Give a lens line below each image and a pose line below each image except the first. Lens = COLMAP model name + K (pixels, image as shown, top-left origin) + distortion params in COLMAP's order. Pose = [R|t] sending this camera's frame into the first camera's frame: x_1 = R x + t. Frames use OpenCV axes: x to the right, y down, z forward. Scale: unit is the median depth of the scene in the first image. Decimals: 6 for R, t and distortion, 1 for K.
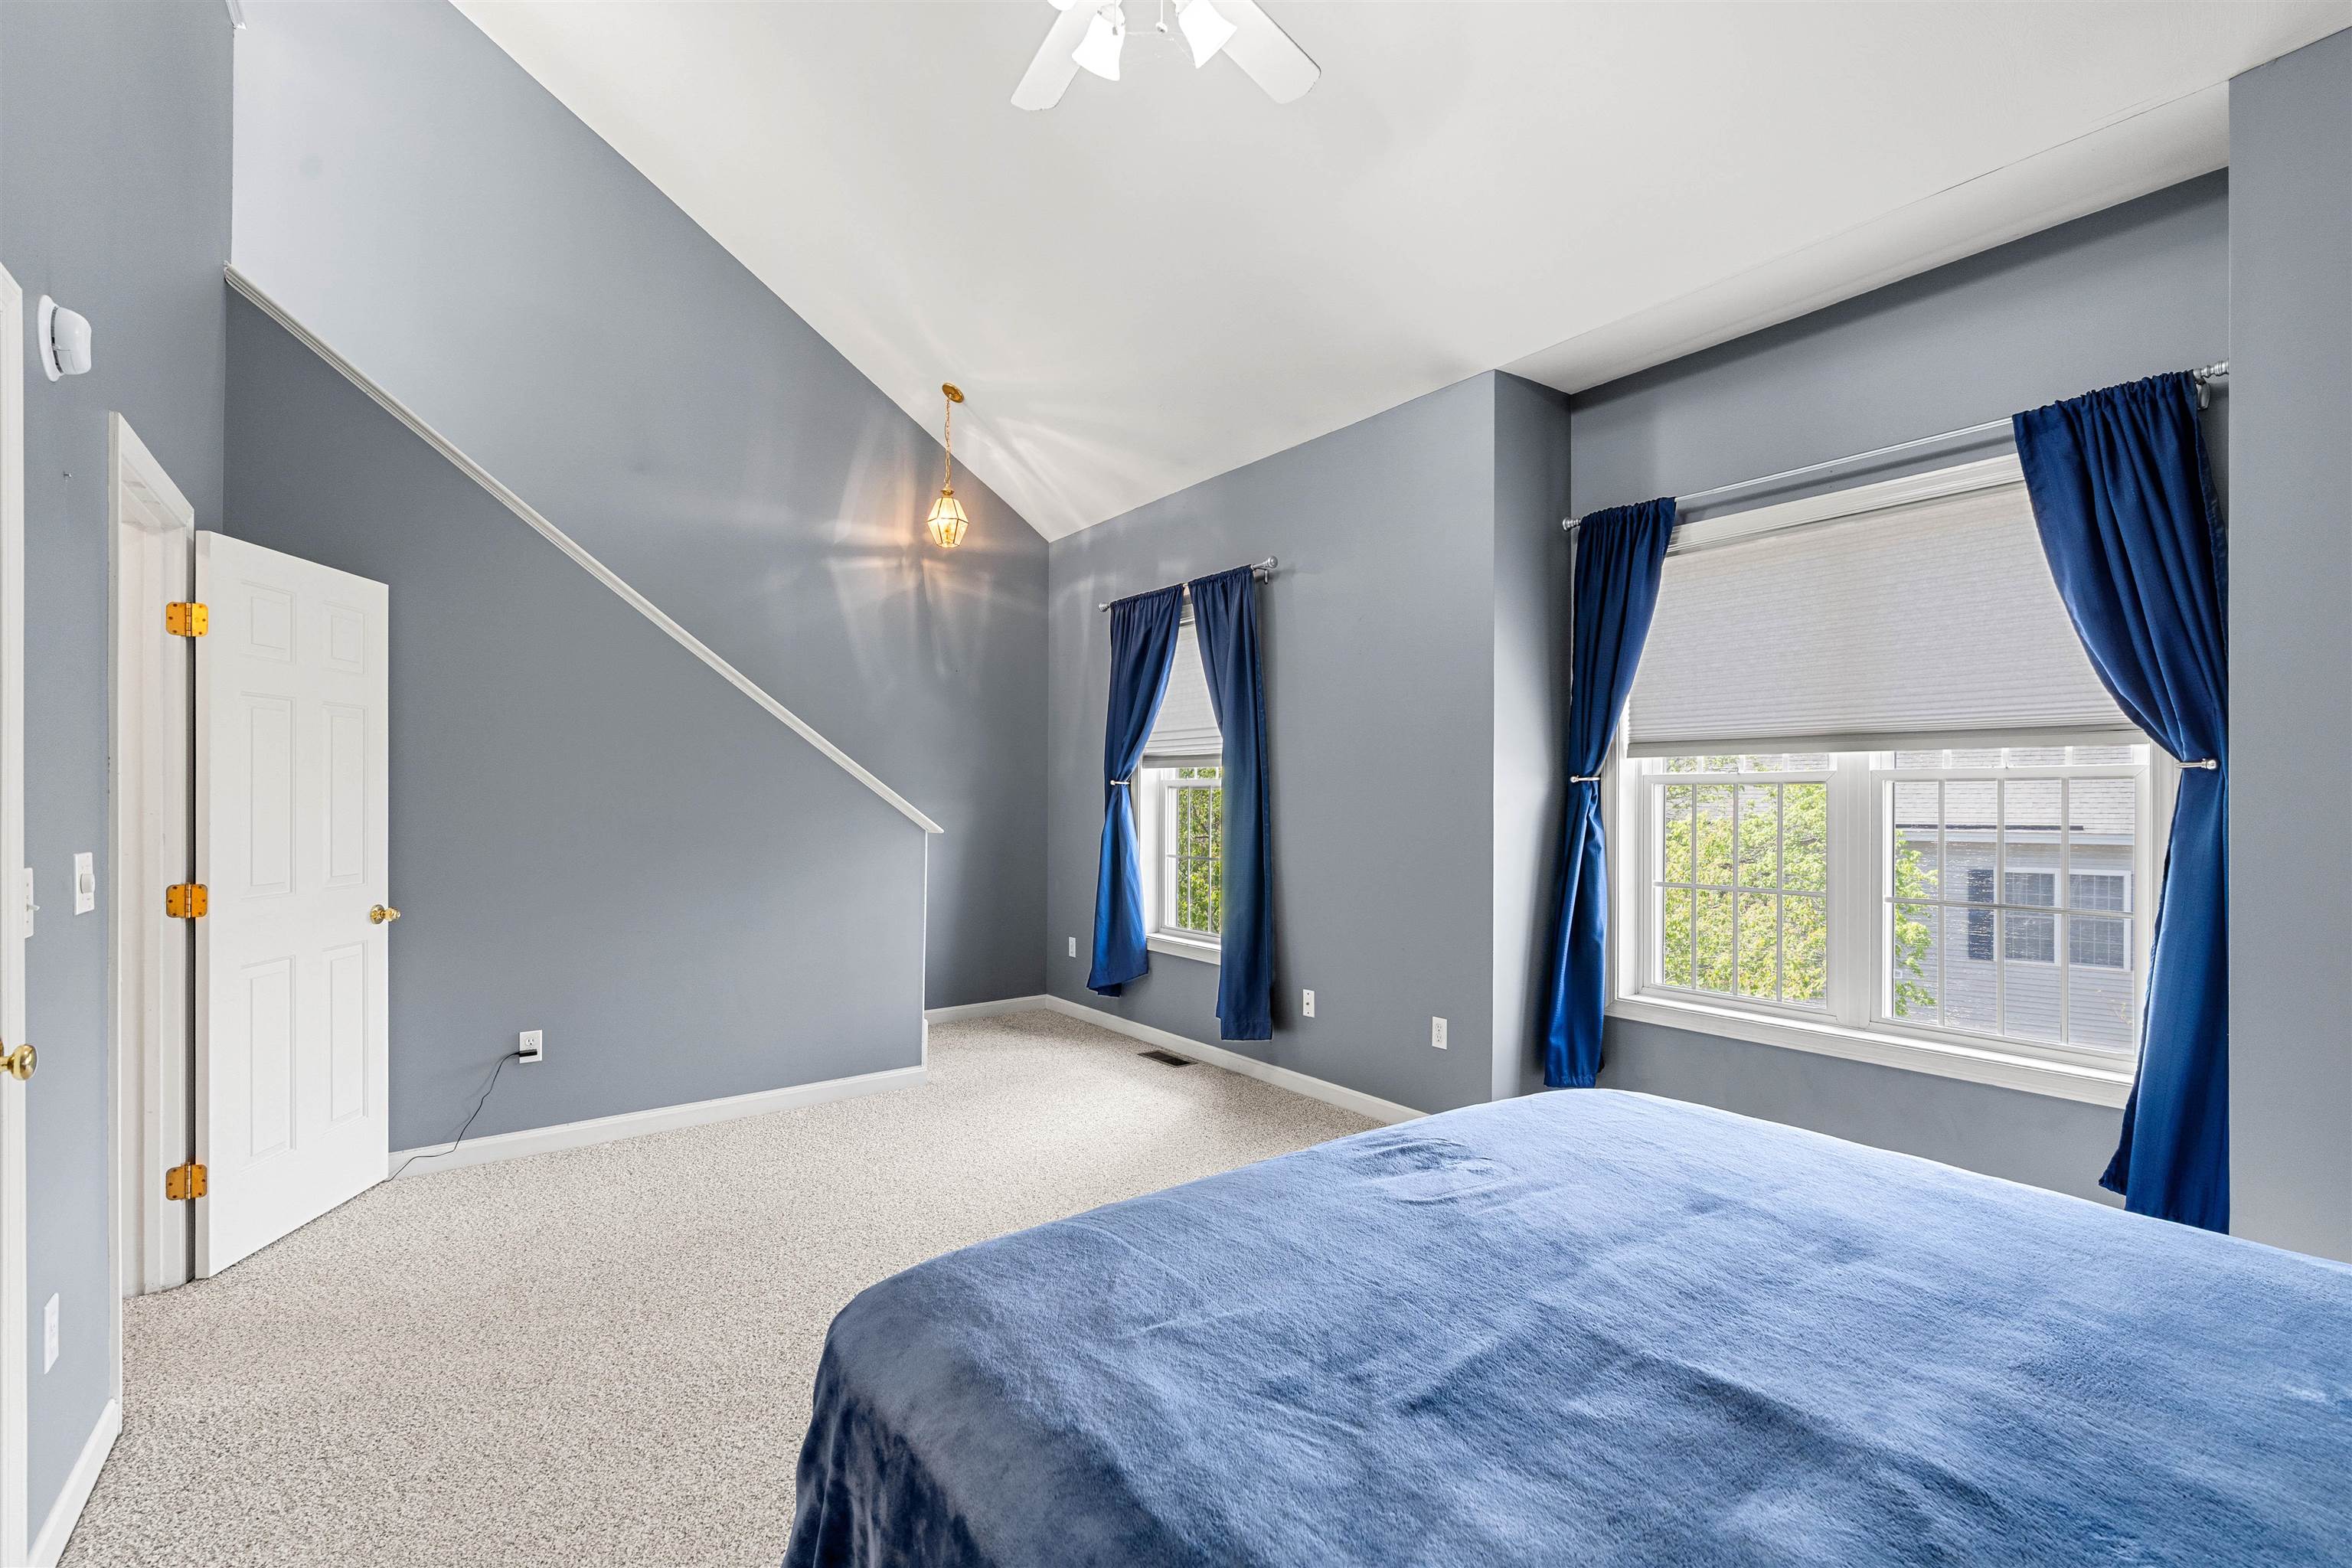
lens RADIAL K [[1065.7, 0, 1183.7], [0, 1065.7, 782.5], [0, 0, 1]] dist [-0.012299, 0.004174]
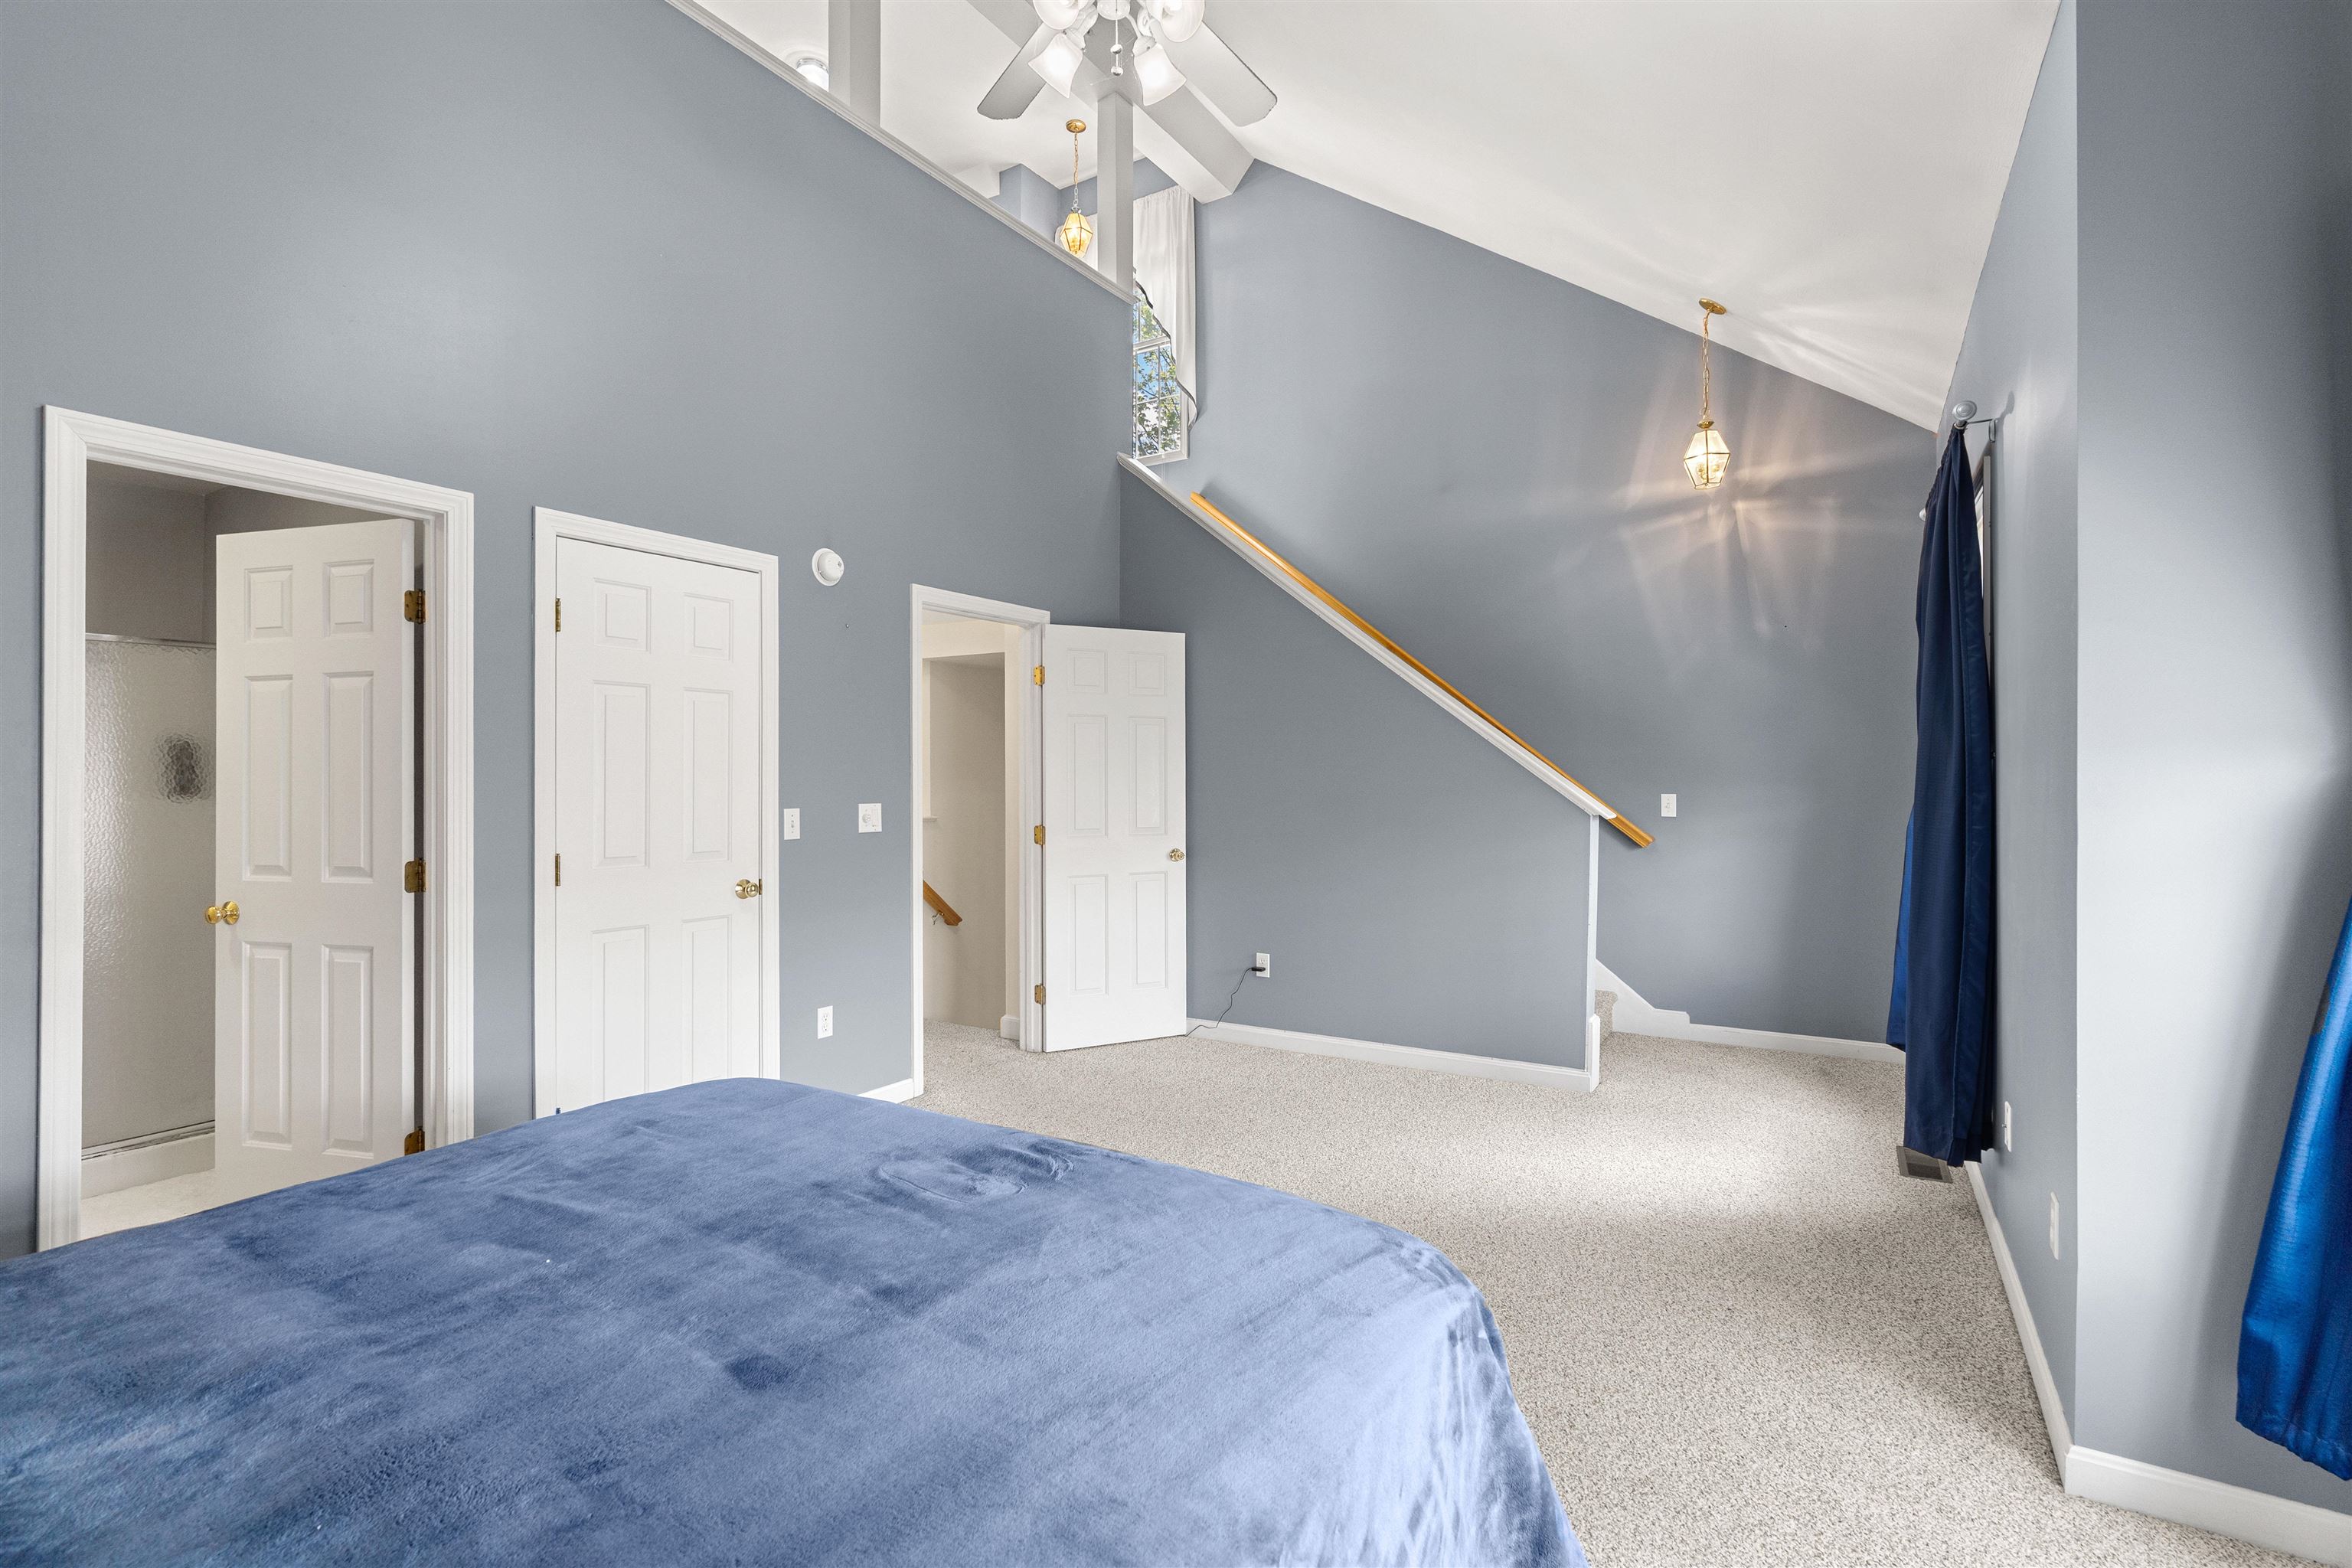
lens RADIAL K [[1065.7, 0, 1168.0], [0, 1065.7, 763.7], [0, 0, 1]] dist [-0.012299, 0.004174]
pose [[0.379239, -0.006368, -0.925277, 0.403233], [0.009120, 0.999953, -0.003143, -0.000161], [0.925254, -0.007247, 0.379279, 0.271162]]
